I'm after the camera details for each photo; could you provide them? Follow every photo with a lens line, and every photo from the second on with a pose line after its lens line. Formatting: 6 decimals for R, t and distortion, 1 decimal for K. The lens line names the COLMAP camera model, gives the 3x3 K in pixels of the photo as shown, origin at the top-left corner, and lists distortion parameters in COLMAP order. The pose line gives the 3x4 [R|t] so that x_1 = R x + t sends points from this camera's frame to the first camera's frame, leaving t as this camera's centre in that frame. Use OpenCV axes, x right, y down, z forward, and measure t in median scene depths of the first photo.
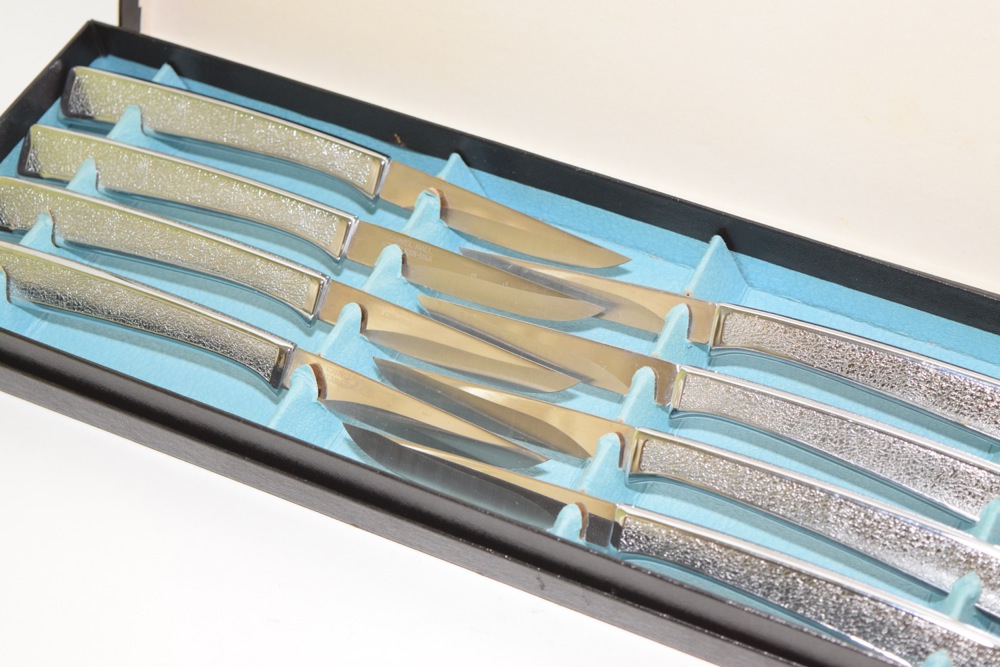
lens RADIAL K [[2018.4, 0, 495.5], [0, 2018.4, 327.5], [0, 0, 1]] dist [0.026749, 0.000000]
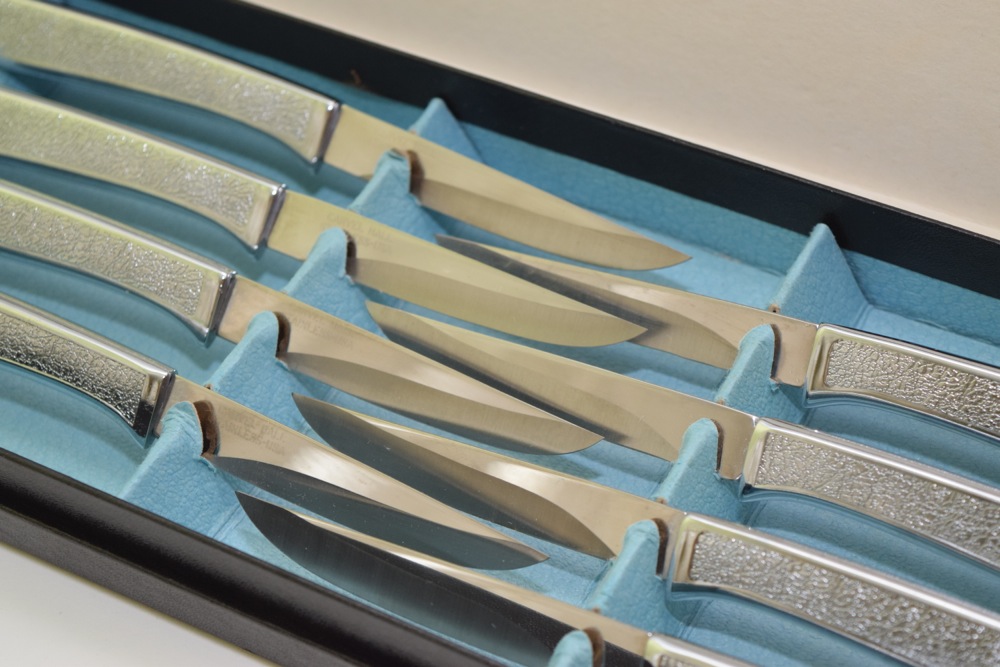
lens RADIAL K [[2217.3, 0, 496.3], [0, 2217.3, 330.4], [0, 0, 1]] dist [0.060110, 0.000000]
pose [[0.998674, 0.026012, -0.044425, 0.038212], [-0.027275, 0.999234, -0.028073, 0.012895], [0.043661, 0.029247, 0.998618, 0.283633]]
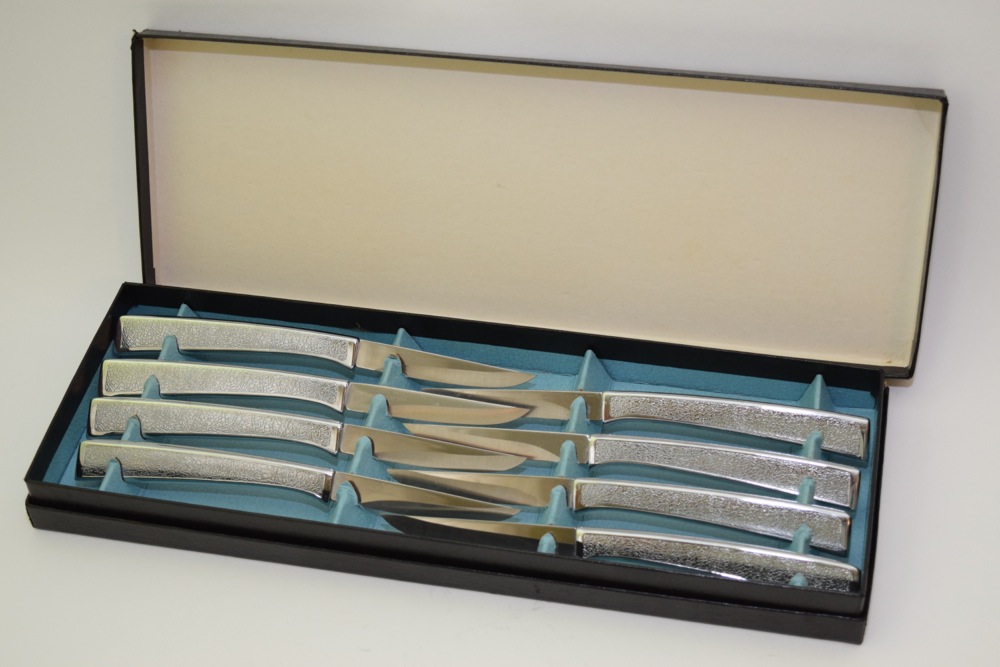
lens RADIAL K [[1769.7, 0, 506.8], [0, 1769.7, 331.1], [0, 0, 1]] dist [0.001112, 0.000000]
pose [[0.969794, -0.171811, 0.173150, -0.185802], [0.186454, 0.979817, -0.072068, 0.025947], [-0.157274, 0.102175, 0.982255, -0.312448]]
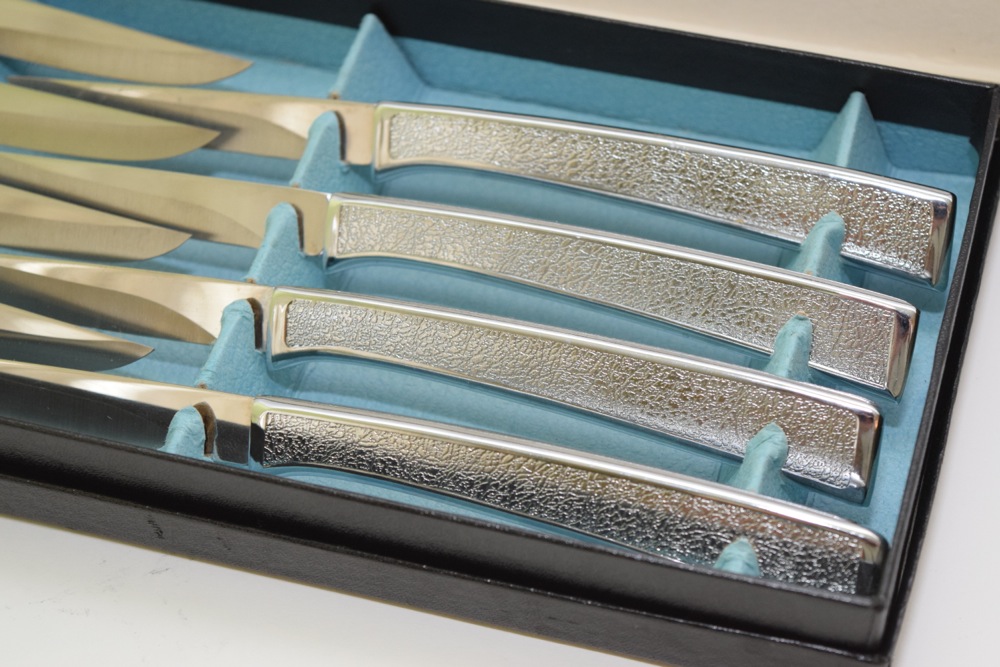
lens RADIAL K [[2217.3, 0, 510.2], [0, 2217.3, 342.5], [0, 0, 1]] dist [0.060110, 0.000000]
pose [[0.986310, -0.126471, 0.105816, 0.064277], [0.125034, 0.991948, 0.020128, 0.060709], [-0.107510, -0.006622, 0.994182, 0.232937]]
